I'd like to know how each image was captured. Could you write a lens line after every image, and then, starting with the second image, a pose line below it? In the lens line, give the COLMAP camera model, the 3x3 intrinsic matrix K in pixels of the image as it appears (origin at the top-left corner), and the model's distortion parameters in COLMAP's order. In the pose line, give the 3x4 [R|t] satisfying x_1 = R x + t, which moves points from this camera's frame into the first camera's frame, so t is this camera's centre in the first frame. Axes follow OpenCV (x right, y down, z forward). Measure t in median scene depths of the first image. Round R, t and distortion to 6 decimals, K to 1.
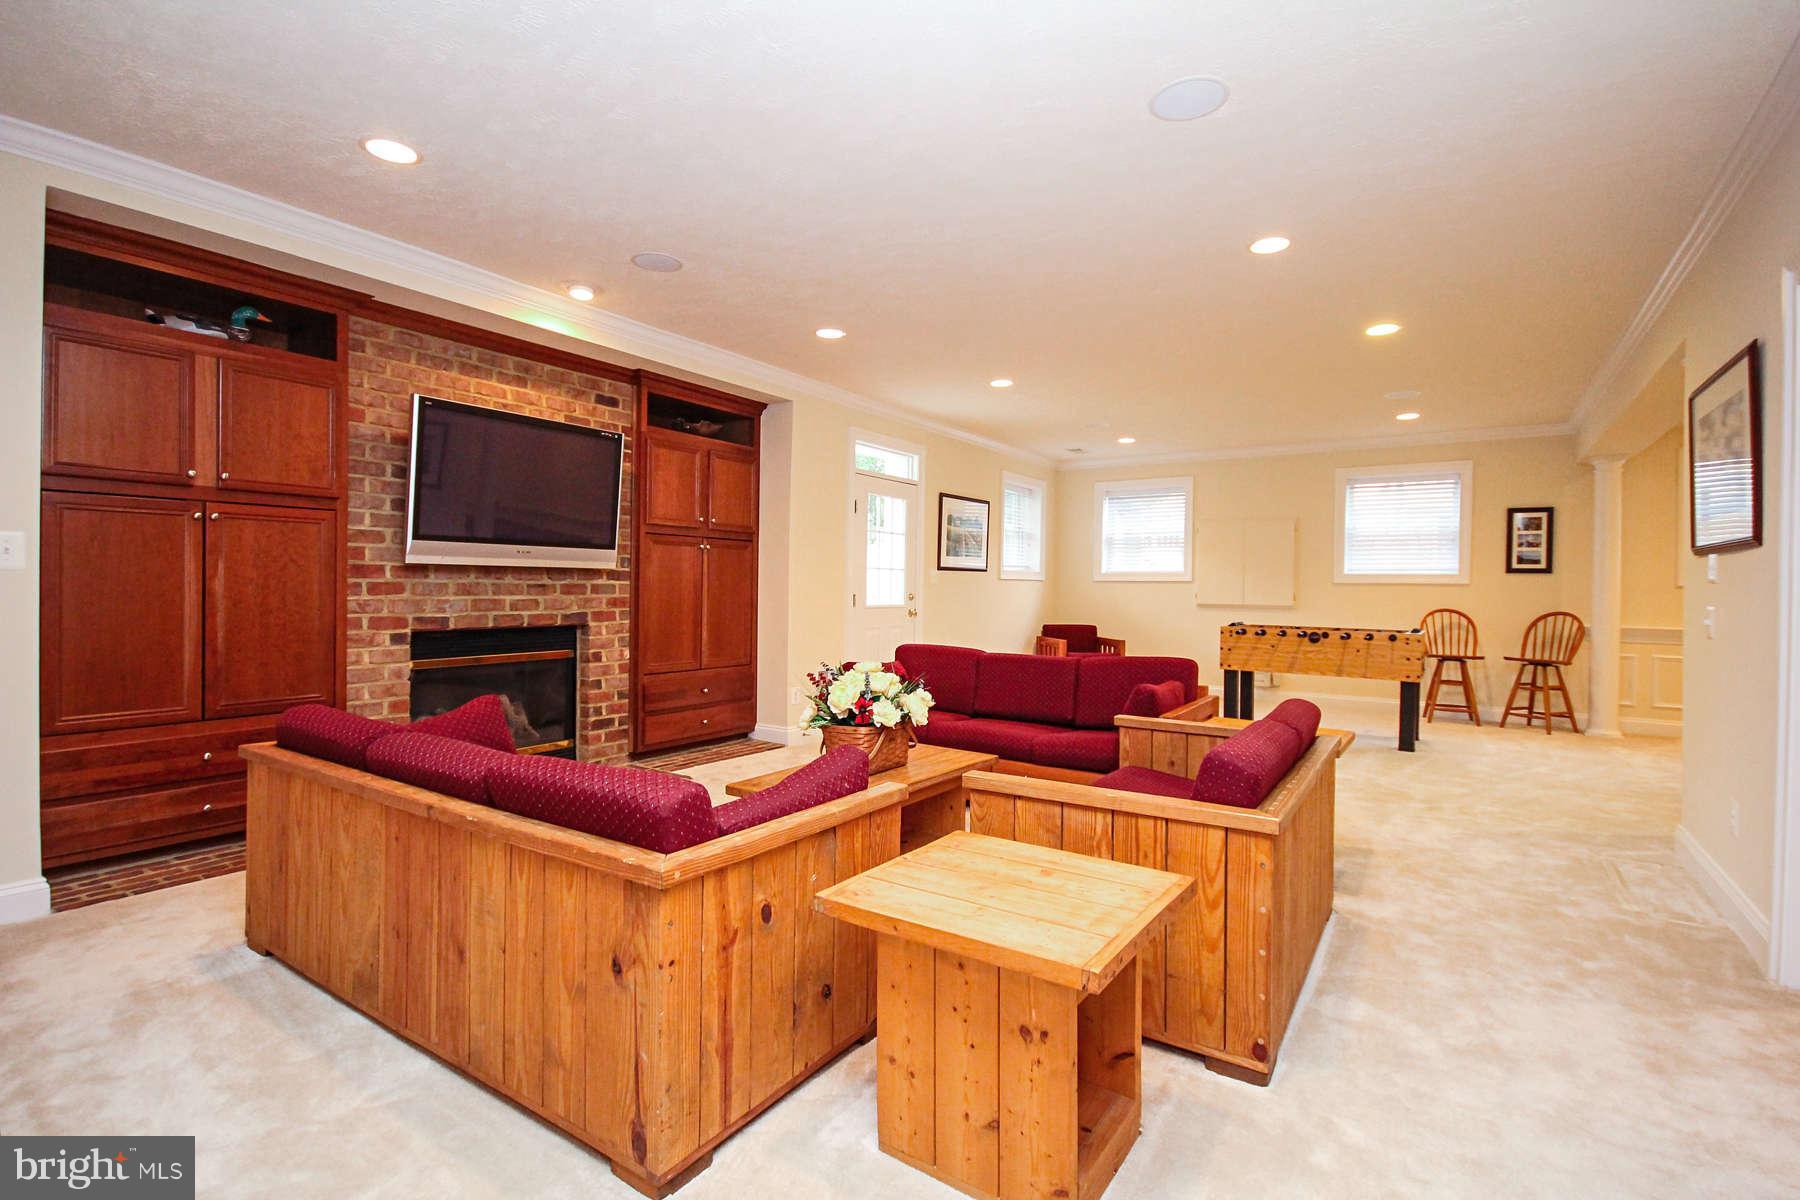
lens RADIAL K [[831.8, 0, 903.3], [0, 831.8, 588.1], [0, 0, 1]] dist [0.002020, 0.000882]
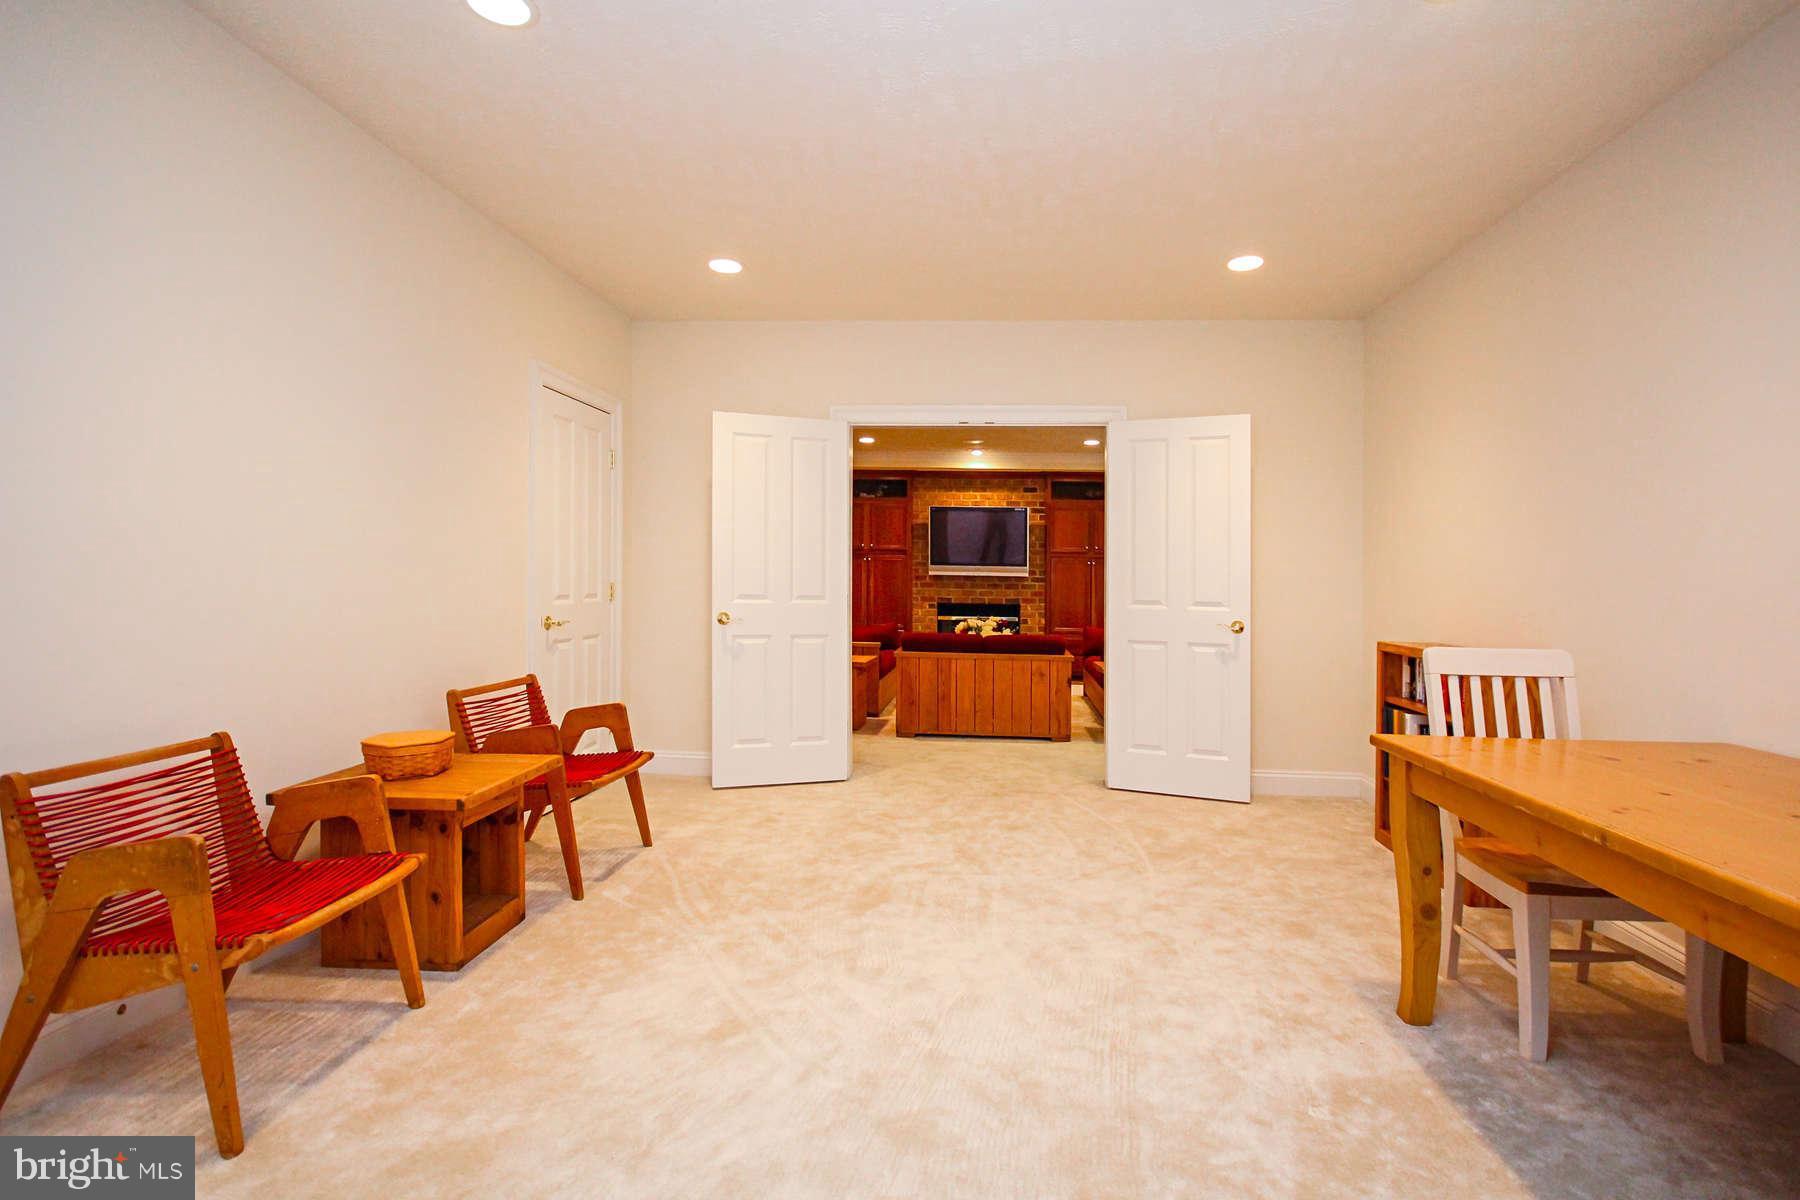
lens RADIAL K [[831.8, 0, 899.9], [0, 831.8, 593.1], [0, 0, 1]] dist [0.002020, 0.000882]
pose [[0.472158, 0.014106, -0.881401, 1.263226], [-0.013715, 0.999868, 0.008655, 0.003069], [0.881407, 0.008002, 0.472290, -0.189975]]
